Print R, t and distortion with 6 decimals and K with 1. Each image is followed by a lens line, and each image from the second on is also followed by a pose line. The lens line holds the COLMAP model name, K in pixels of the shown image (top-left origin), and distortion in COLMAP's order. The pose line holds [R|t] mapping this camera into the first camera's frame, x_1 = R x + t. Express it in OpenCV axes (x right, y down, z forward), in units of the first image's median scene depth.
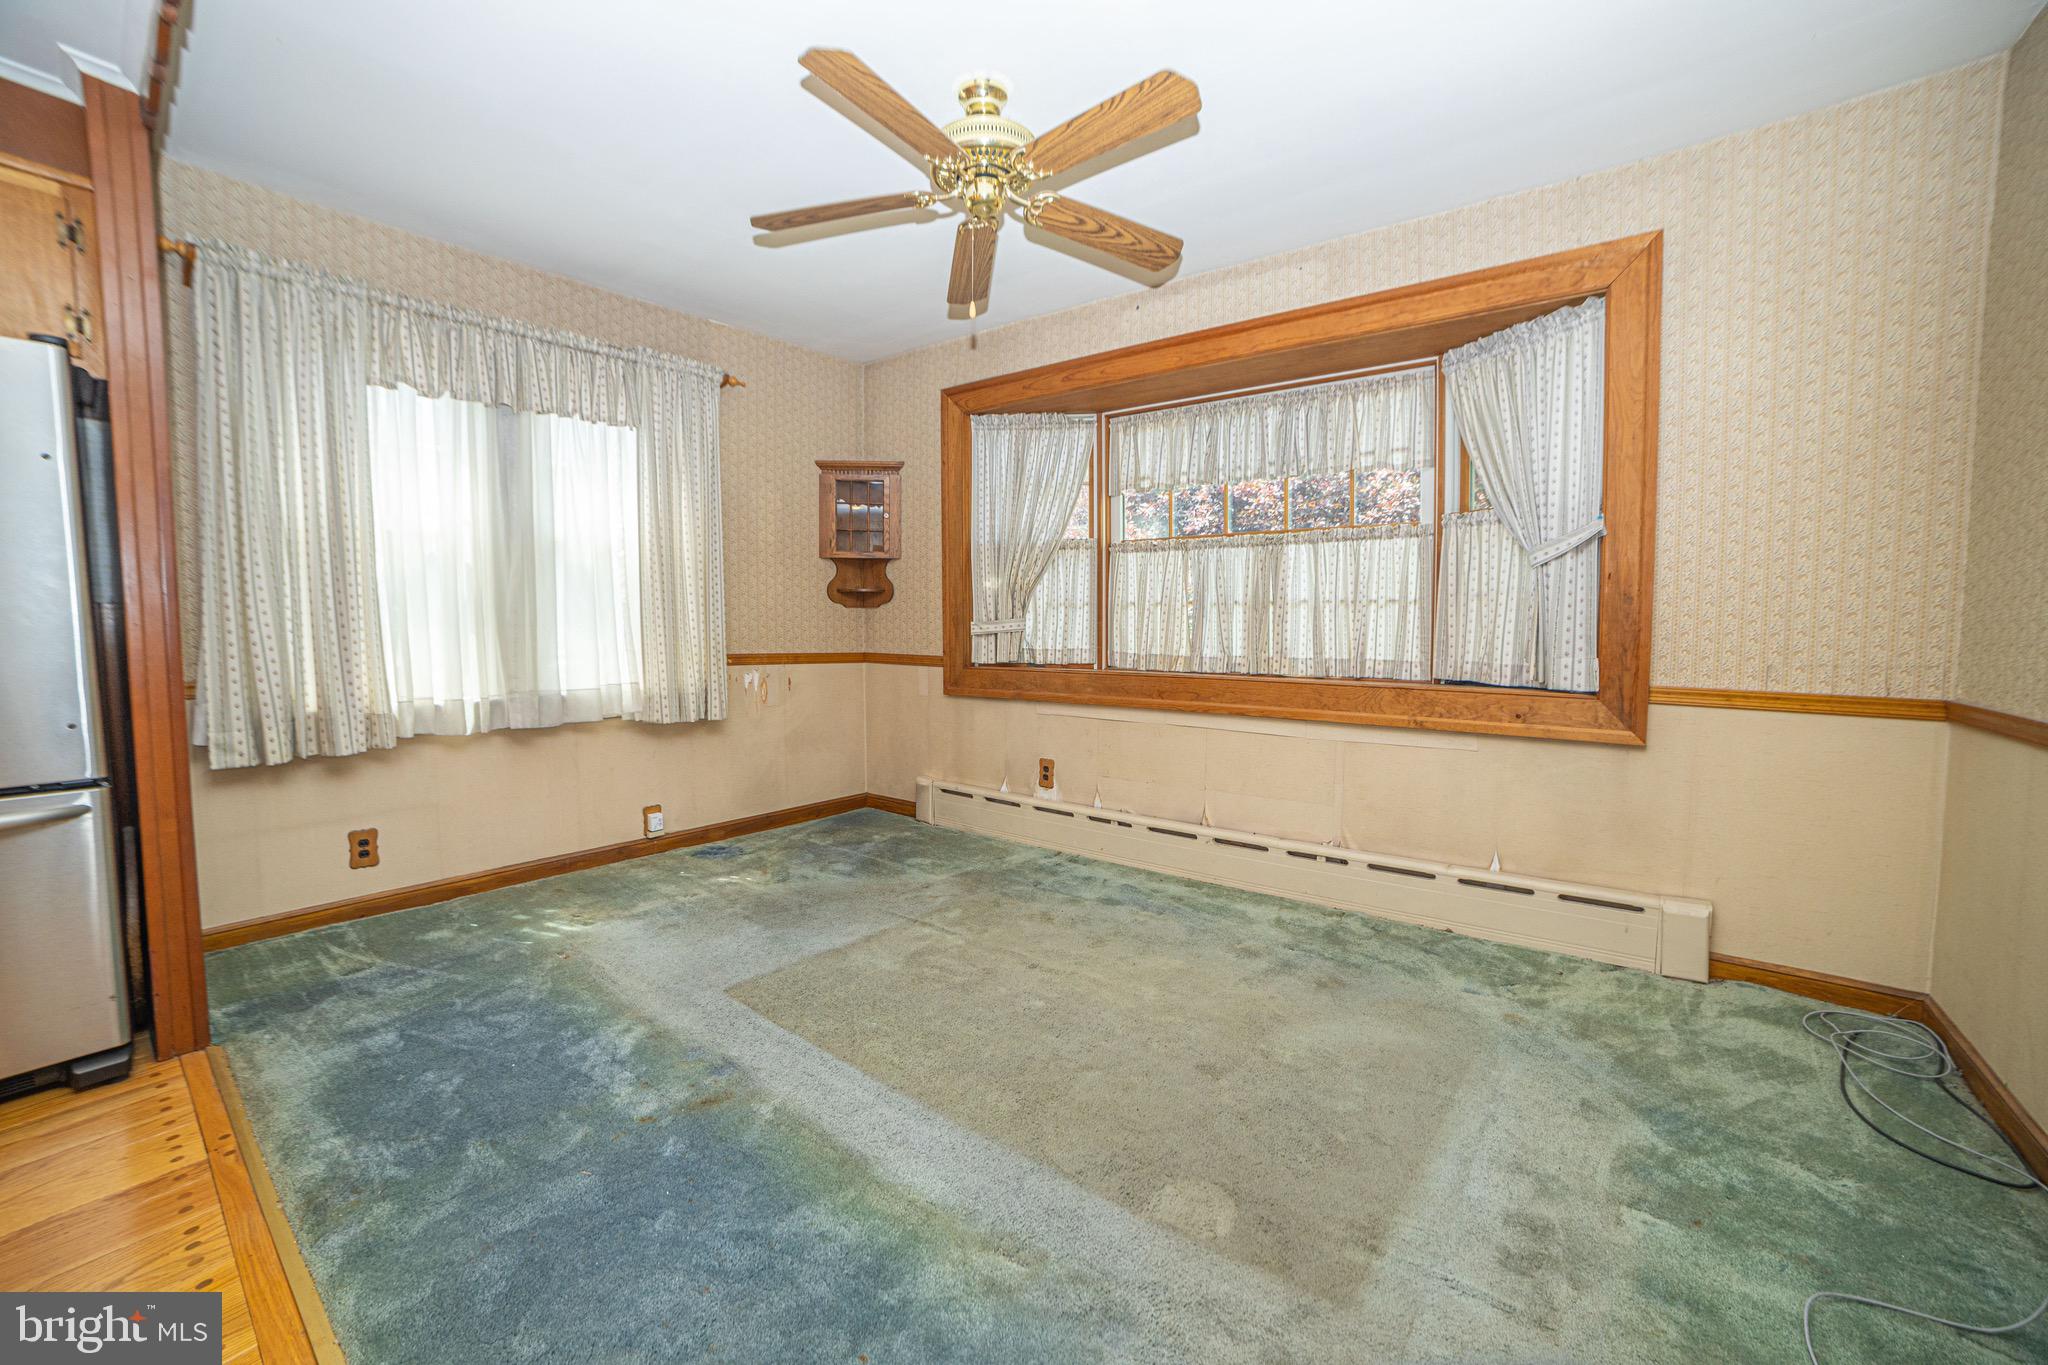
lens RADIAL K [[816.4, 0, 1032.8], [0, 816.4, 674.0], [0, 0, 1]] dist [-0.100974, 0.032634]
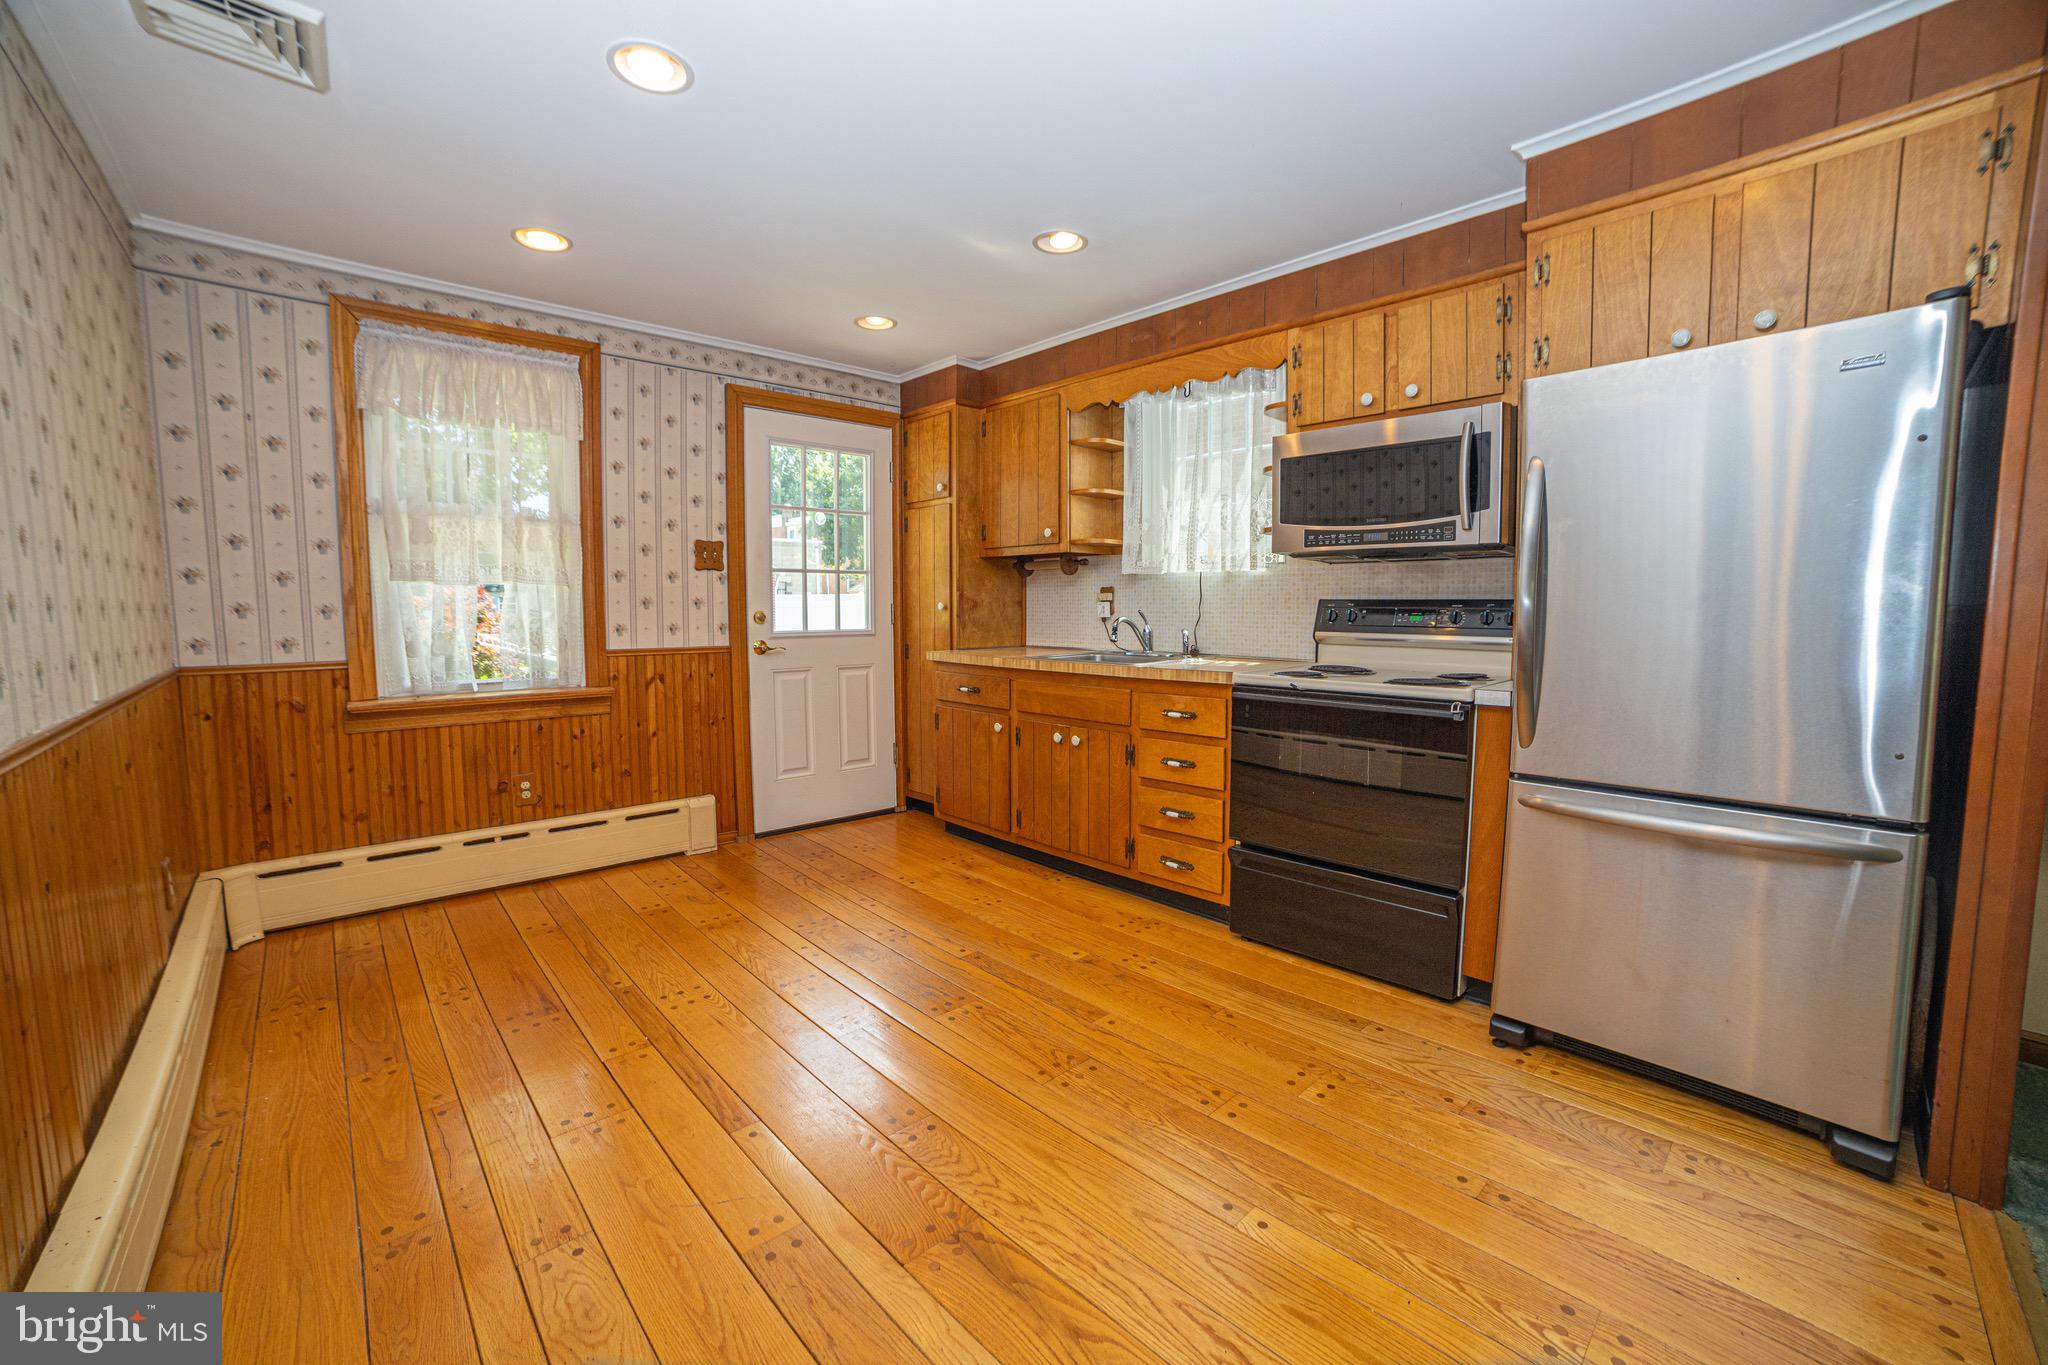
lens RADIAL K [[819.8, 0, 1028.8], [0, 819.8, 673.5], [0, 0, 1]] dist [-0.108748, 0.038922]
pose [[-0.159326, 0.073611, -0.984478, -0.190976], [-0.066119, 0.994182, 0.085037, -0.019864], [0.985009, 0.078641, -0.153532, 0.107938]]
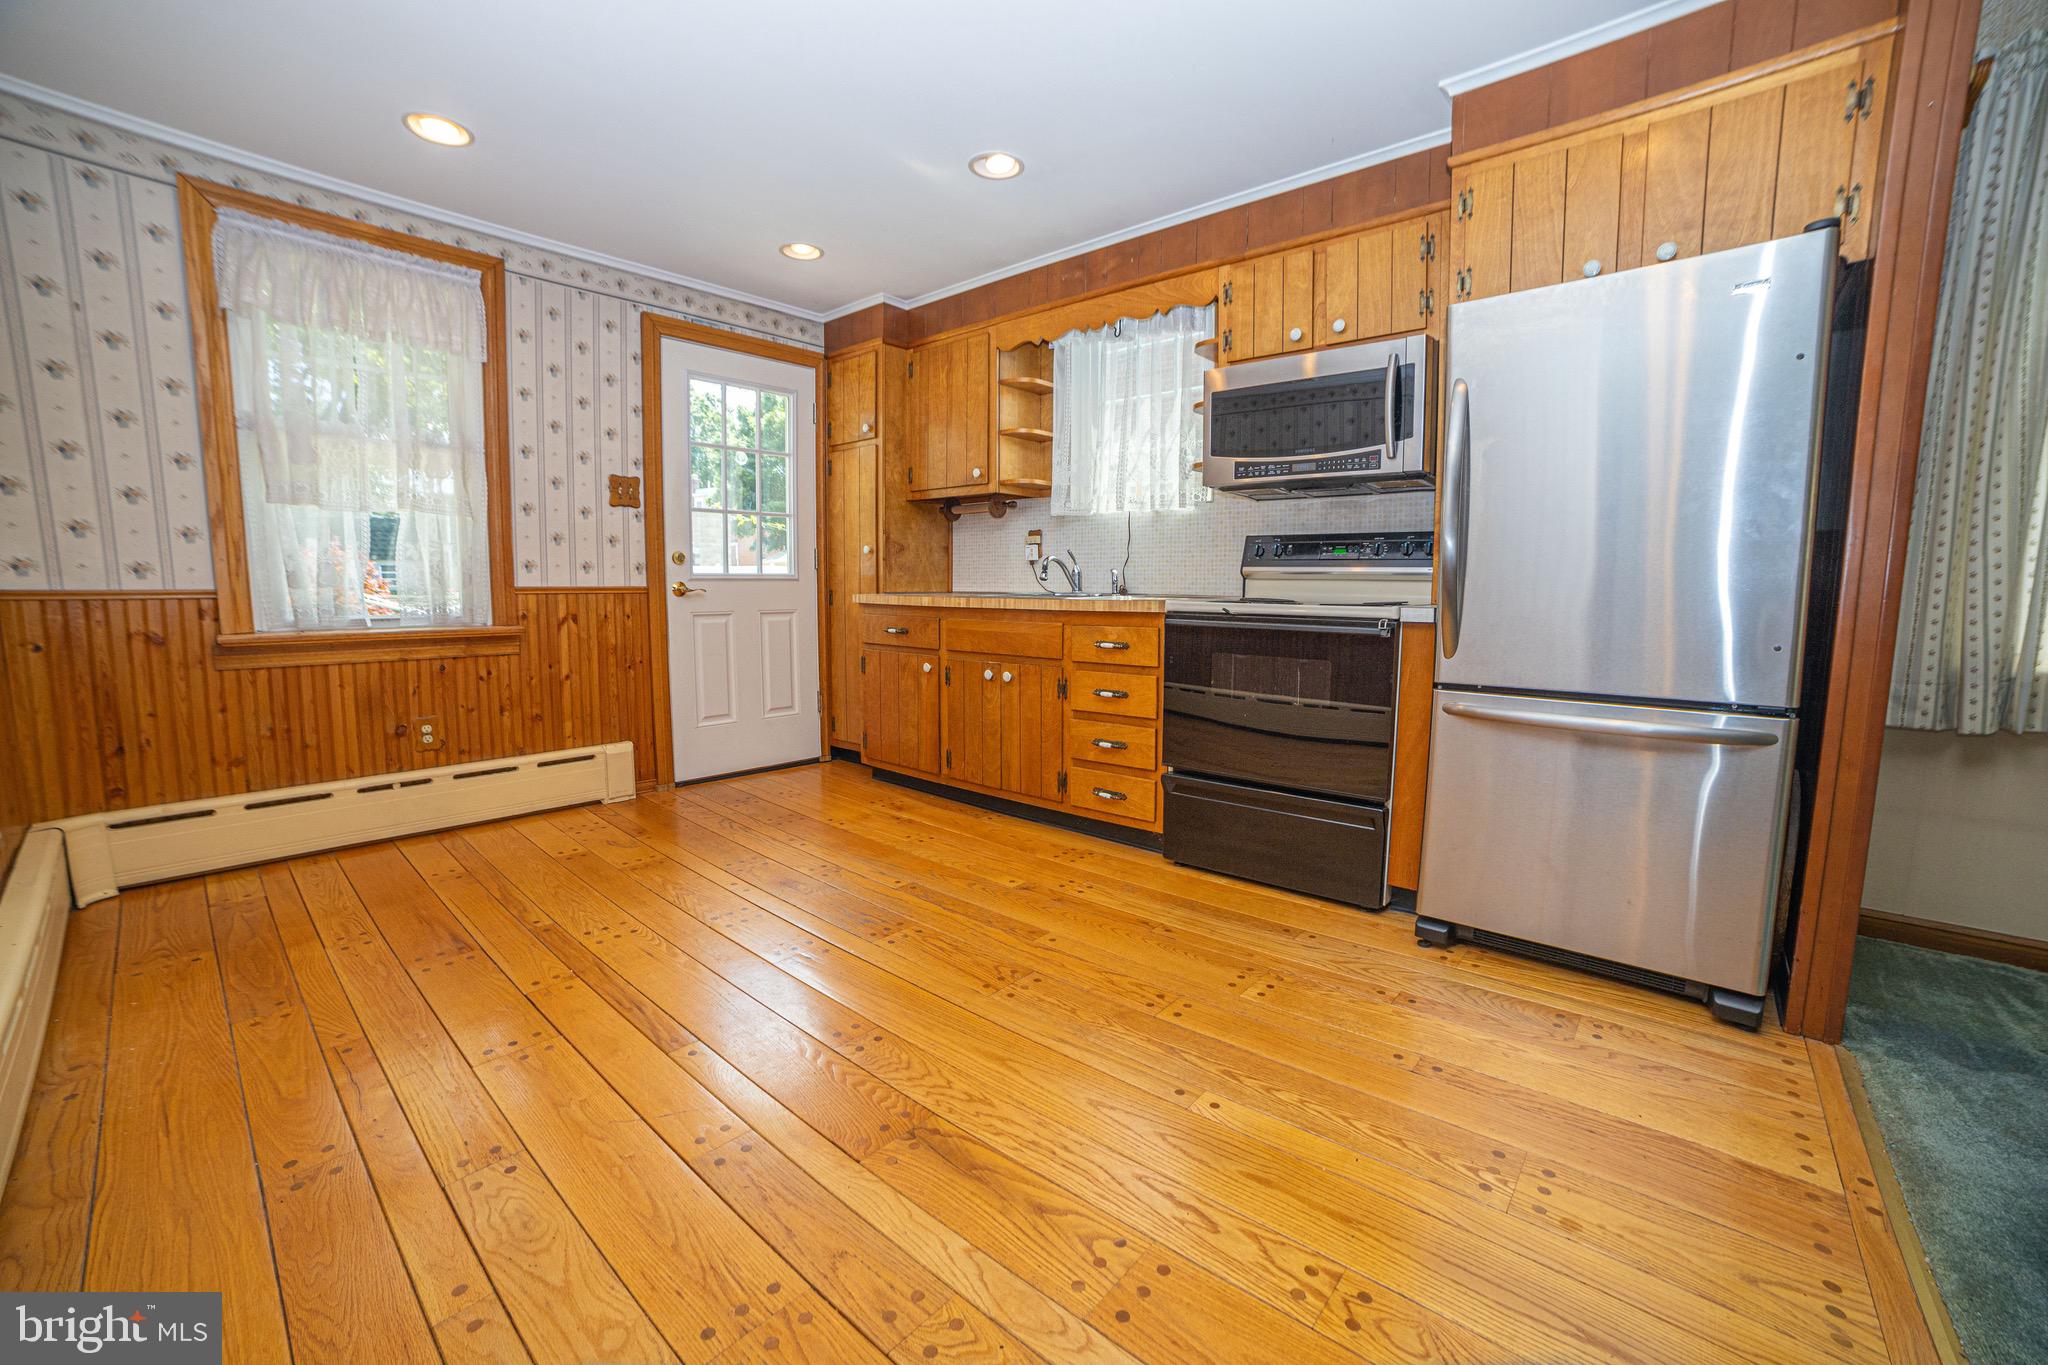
lens RADIAL K [[819.8, 0, 1028.8], [0, 819.8, 673.5], [0, 0, 1]] dist [-0.108748, 0.038922]
pose [[-0.055585, 0.101229, -0.993309, -0.187176], [-0.072807, 0.991788, 0.105148, 0.046885], [0.995796, 0.078164, -0.047758, 0.085796]]
